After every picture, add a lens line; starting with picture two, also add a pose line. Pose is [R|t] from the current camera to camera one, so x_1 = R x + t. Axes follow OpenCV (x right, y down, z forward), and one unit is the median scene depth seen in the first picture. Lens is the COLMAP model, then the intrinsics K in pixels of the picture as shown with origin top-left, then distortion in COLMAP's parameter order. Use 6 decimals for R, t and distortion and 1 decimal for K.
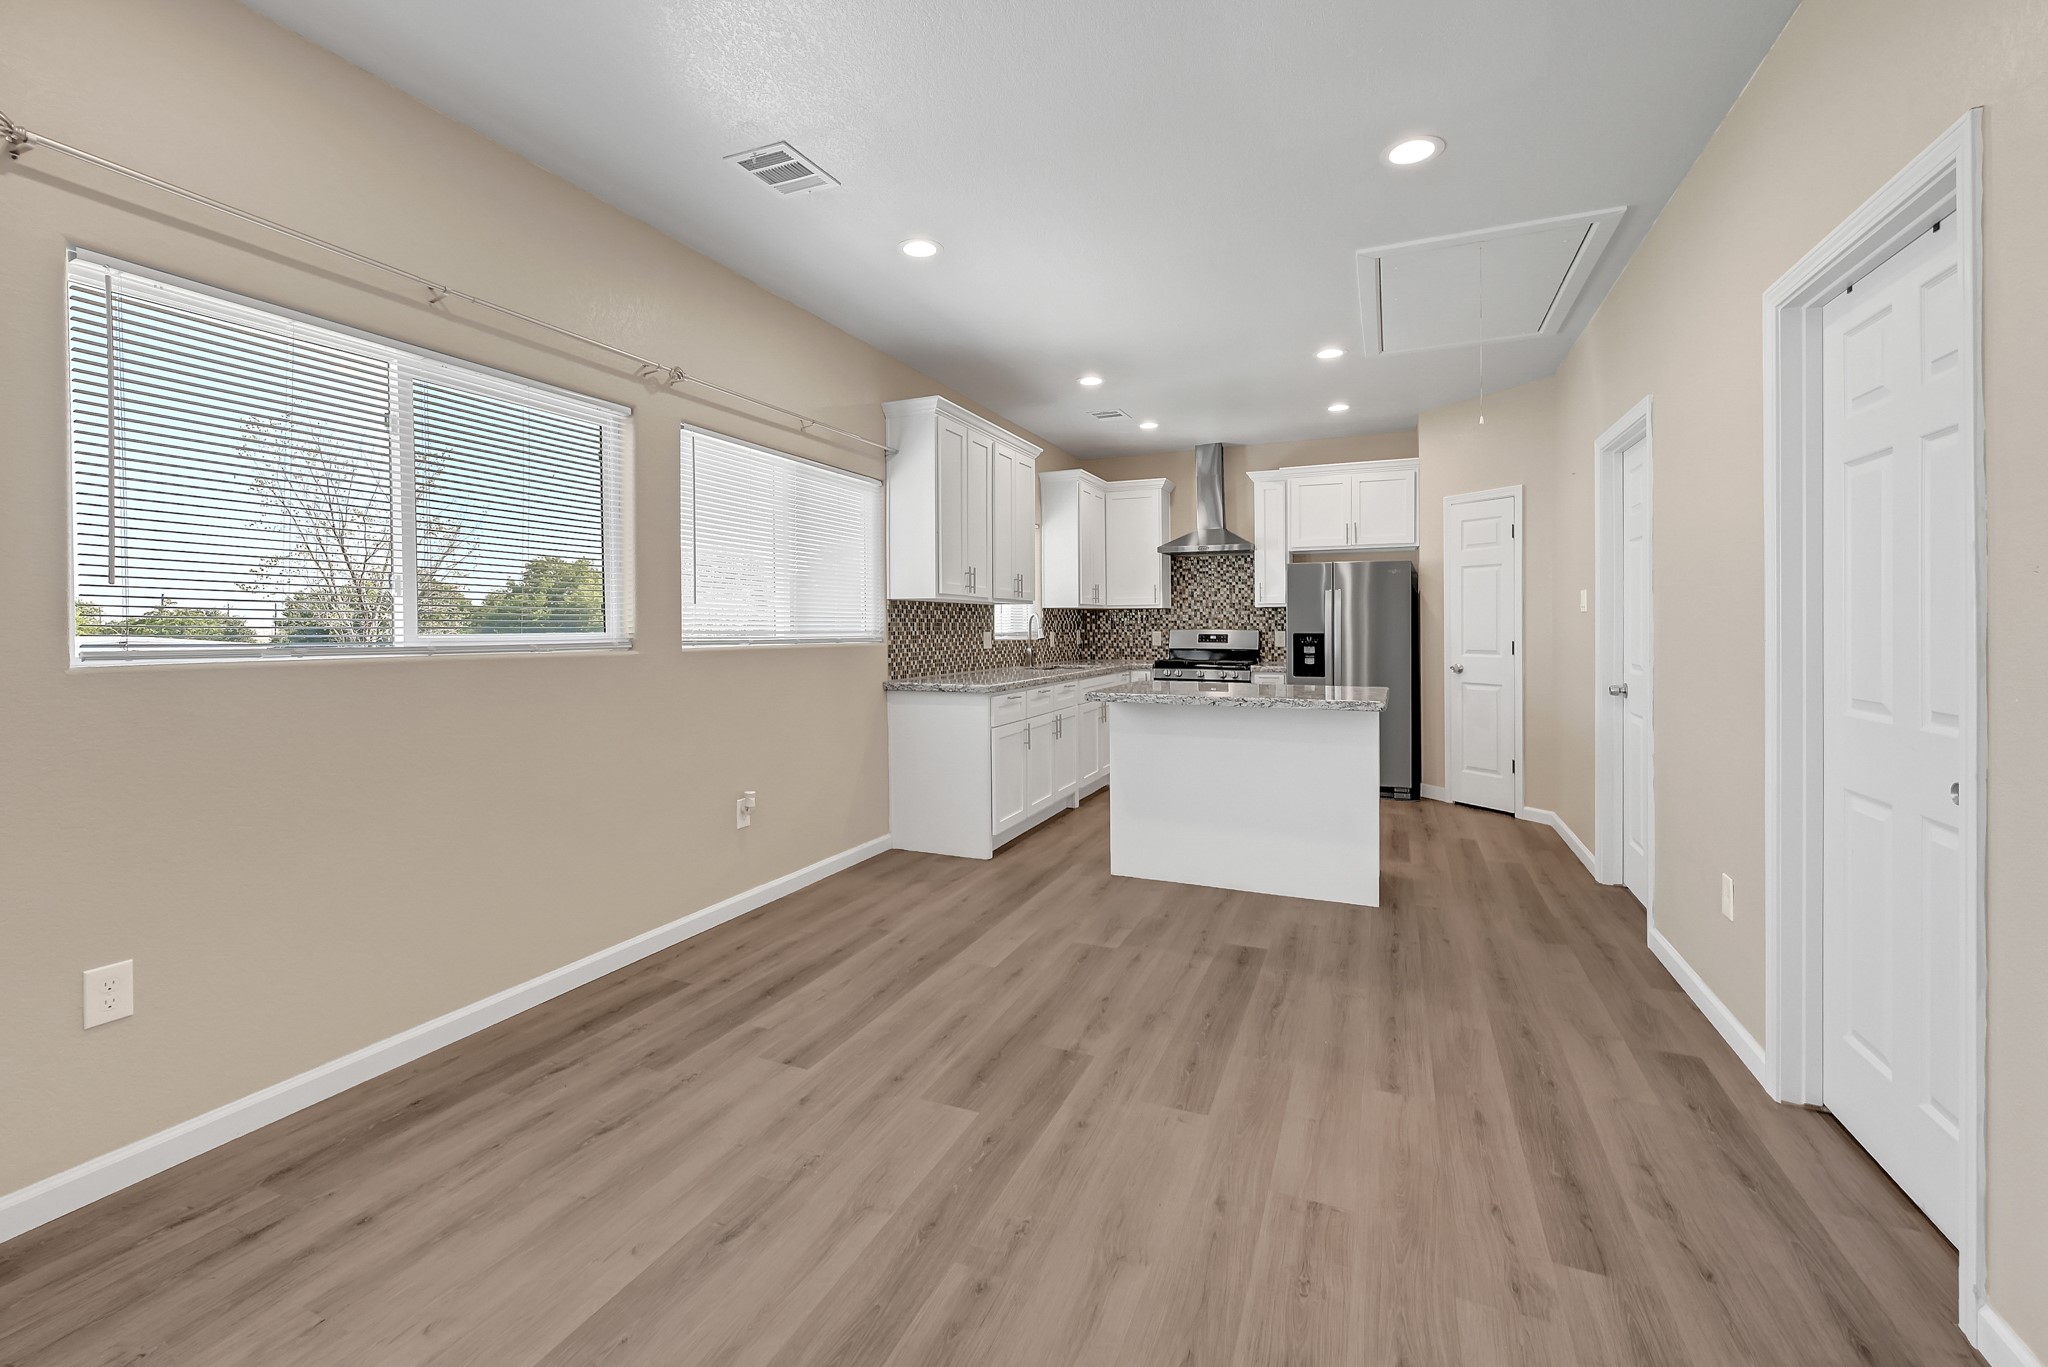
lens RADIAL K [[925.5, 0, 982.7], [0, 925.5, 627.4], [0, 0, 1]] dist [0.000395, -0.000066]
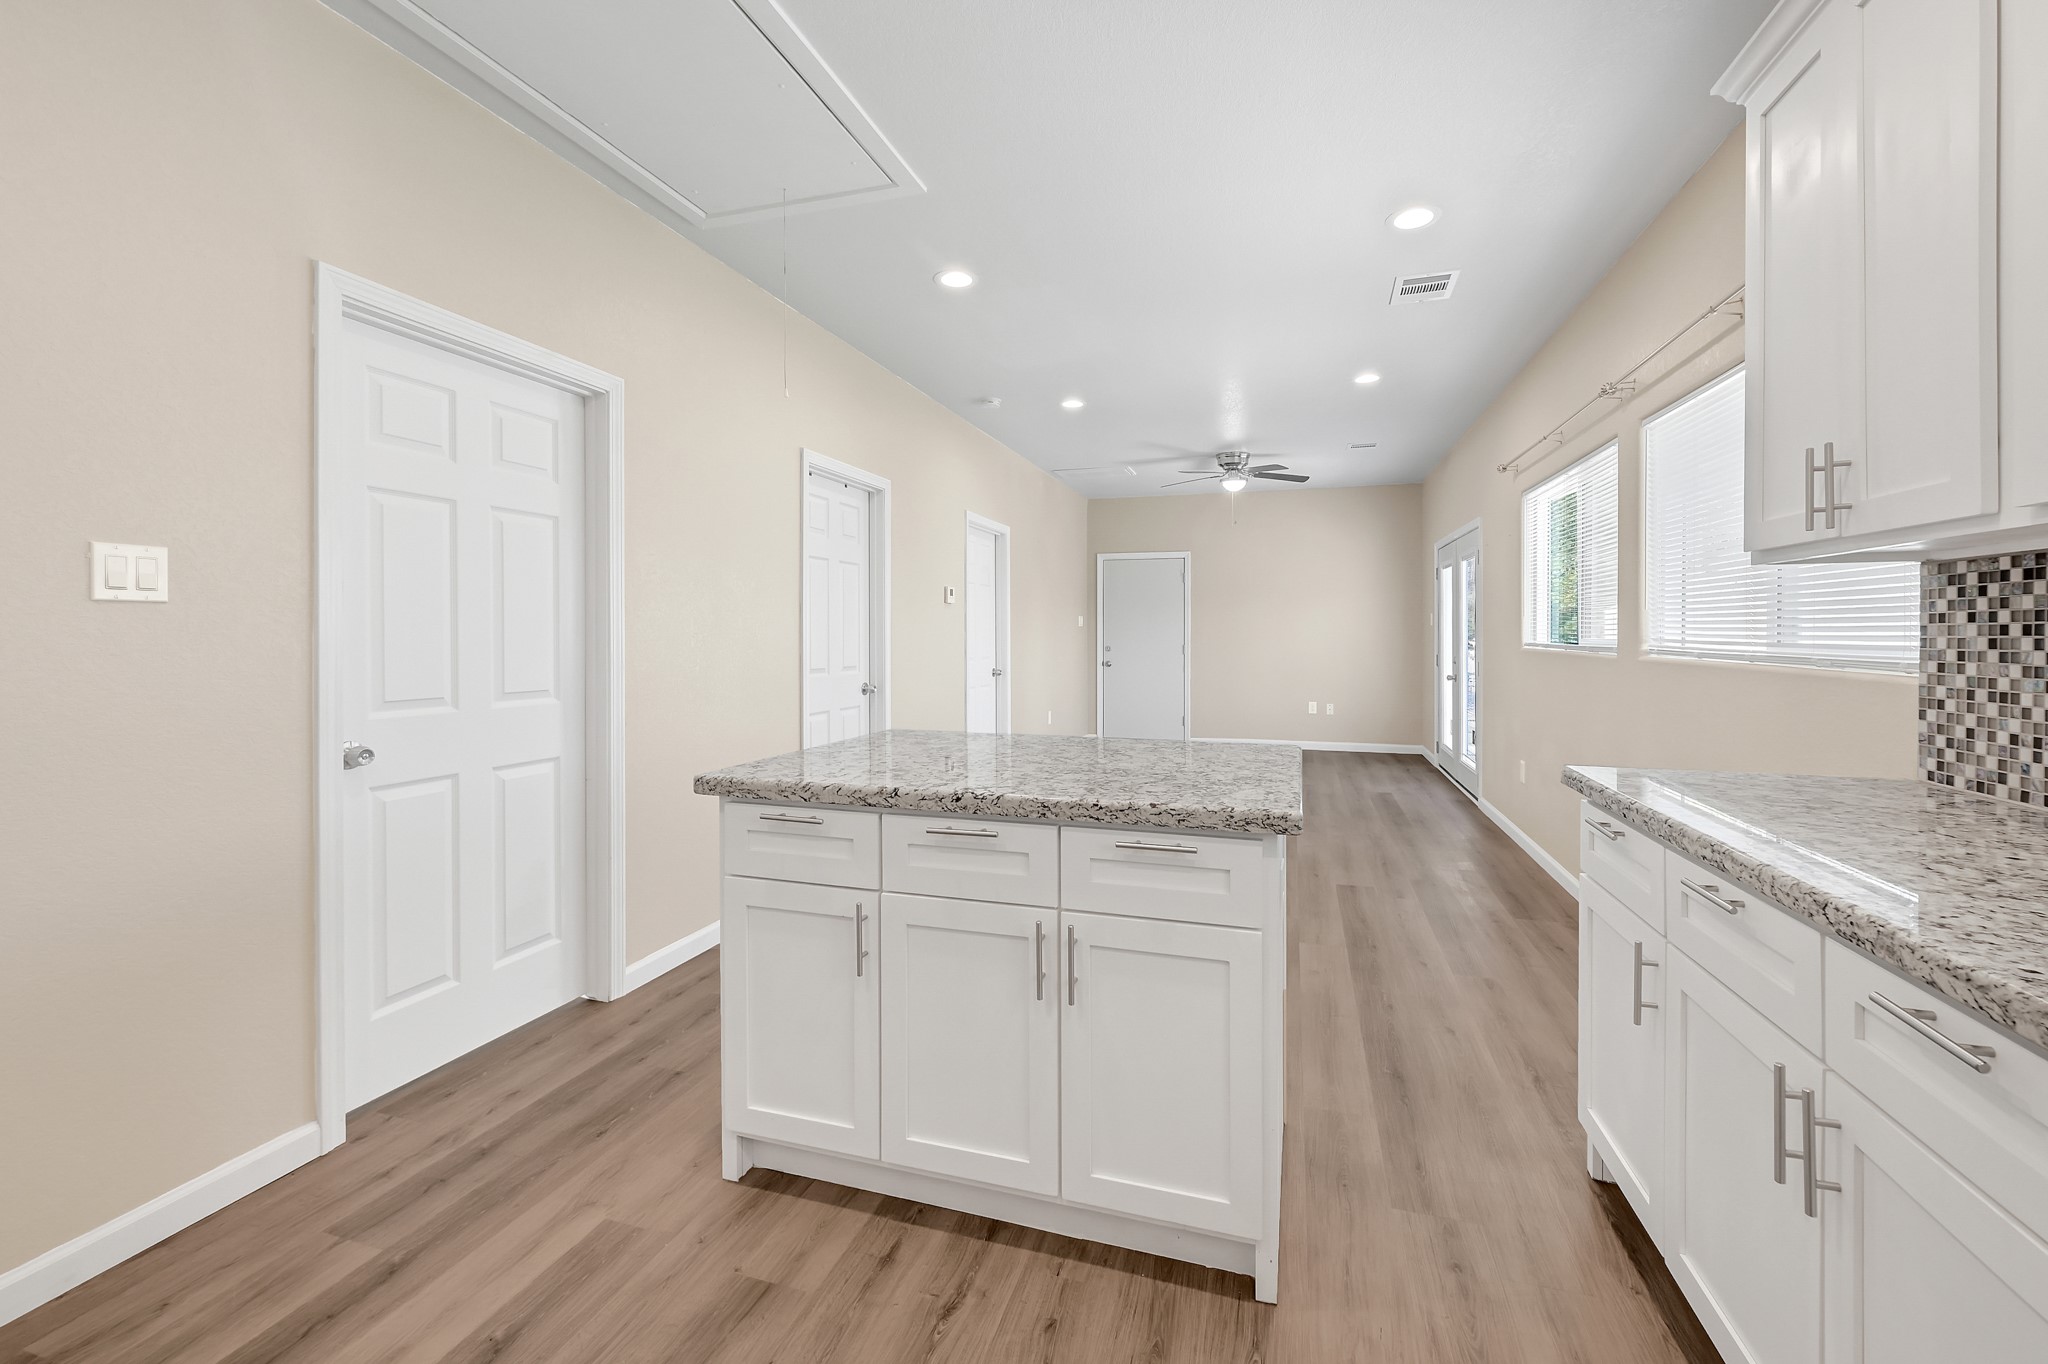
lens RADIAL K [[873.3, 0, 1021.1], [0, 873.3, 629.6], [0, 0, 1]] dist [0.015972, -0.000025]
pose [[-0.993165, 0.003654, -0.116662, 0.238522], [0.003890, 0.999991, -0.001798, -0.003381], [0.116654, -0.002239, -0.993170, 1.029863]]
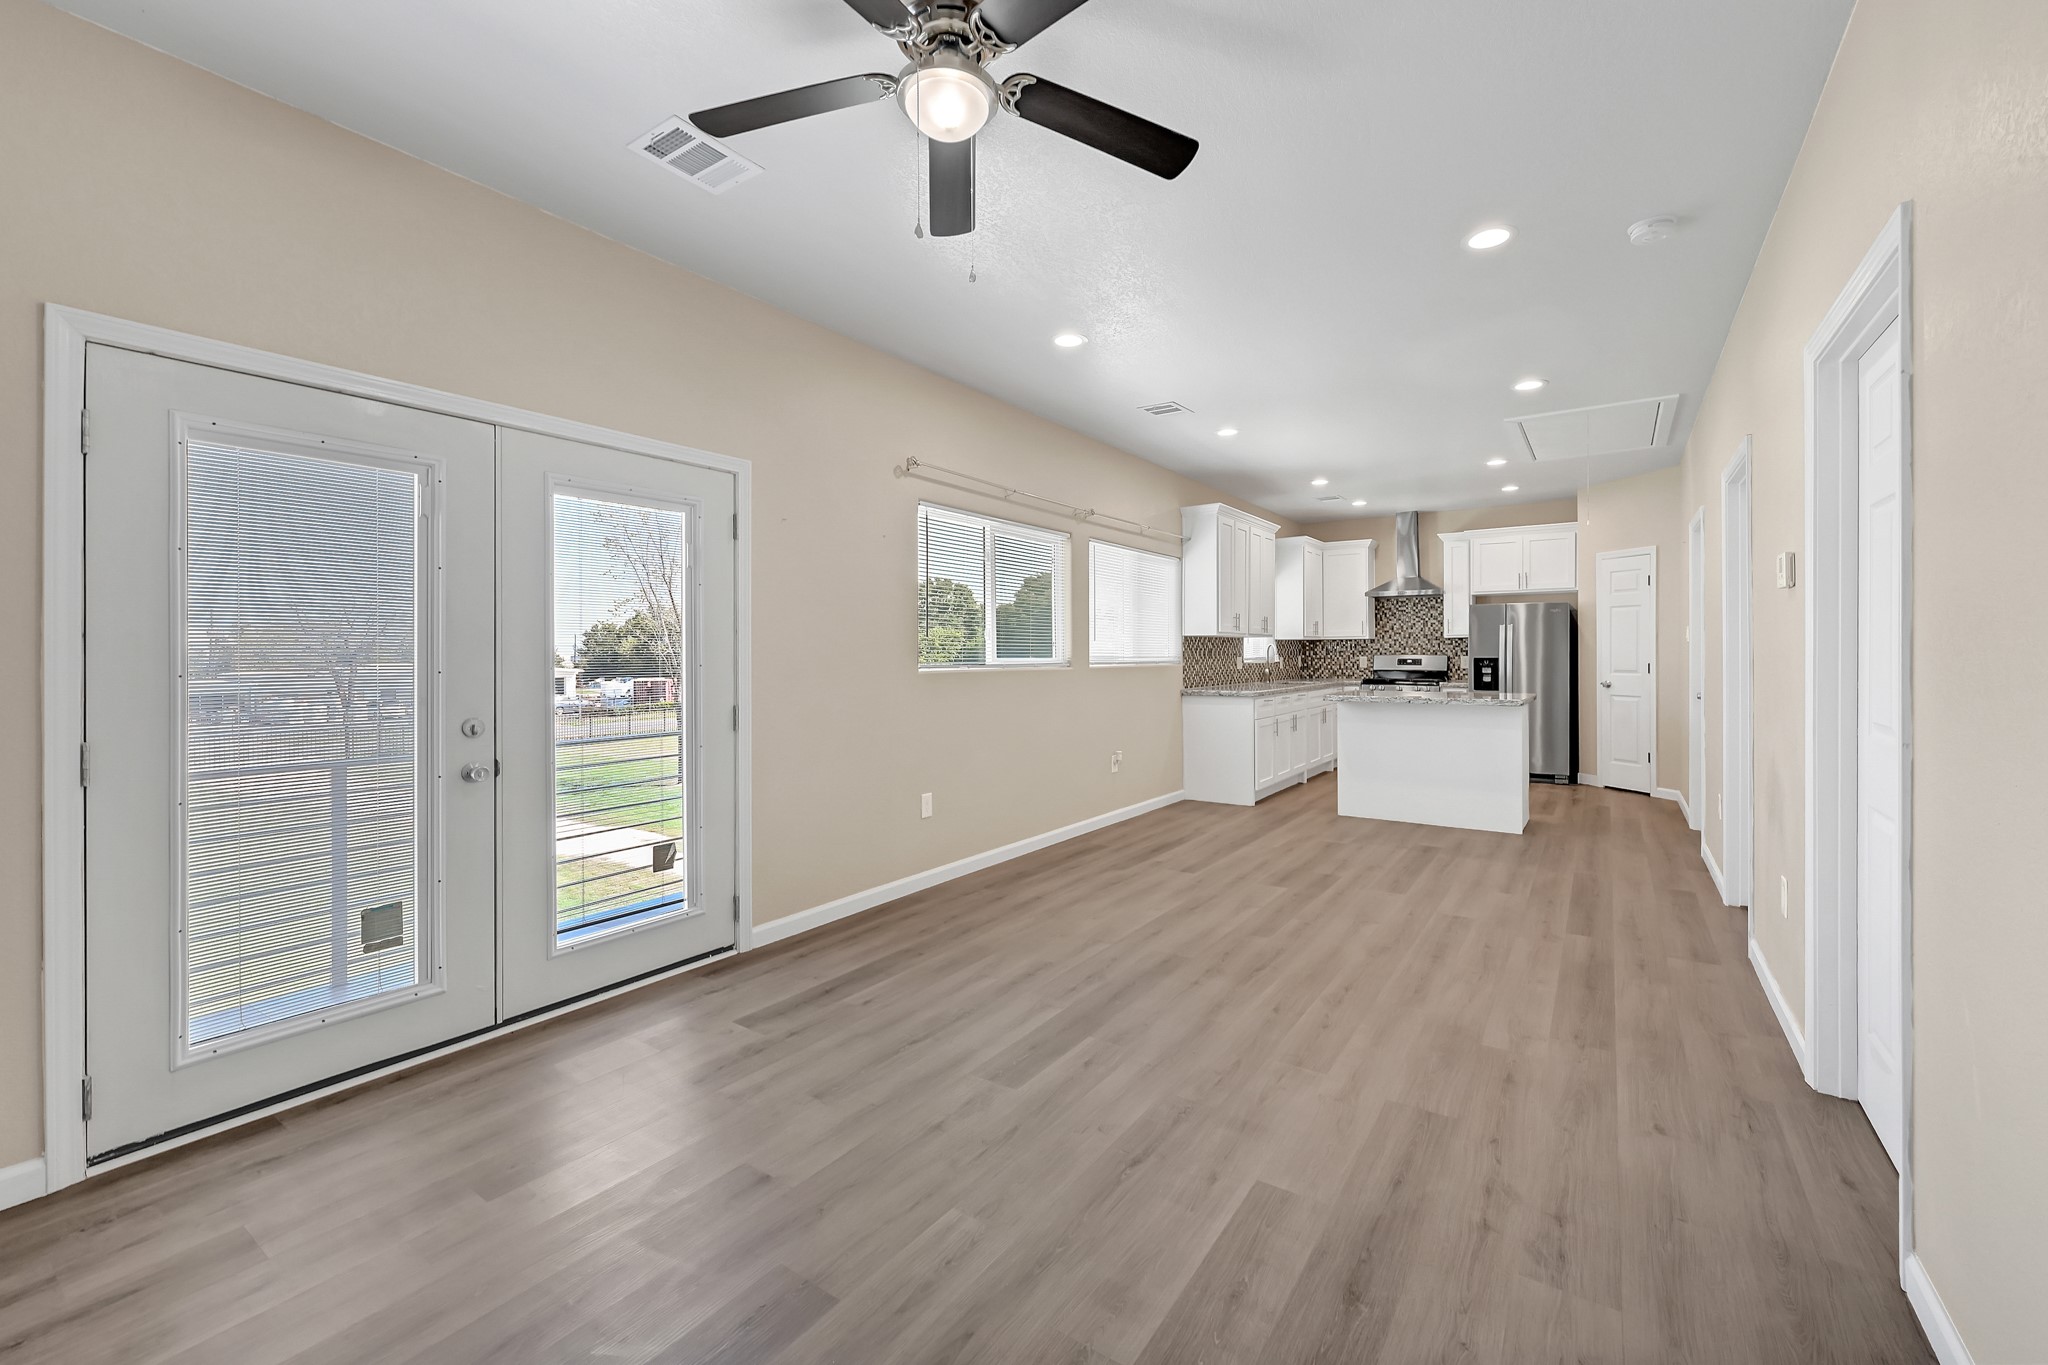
lens RADIAL K [[850.1, 0, 1029.9], [0, 850.1, 669.8], [0, 0, 1]] dist [-0.001464, -0.000129]
pose [[0.984470, 0.000353, -0.175555, -0.081805], [0.002871, 0.999832, 0.018107, -0.000270], [0.175532, -0.018330, 0.984303, -0.331079]]
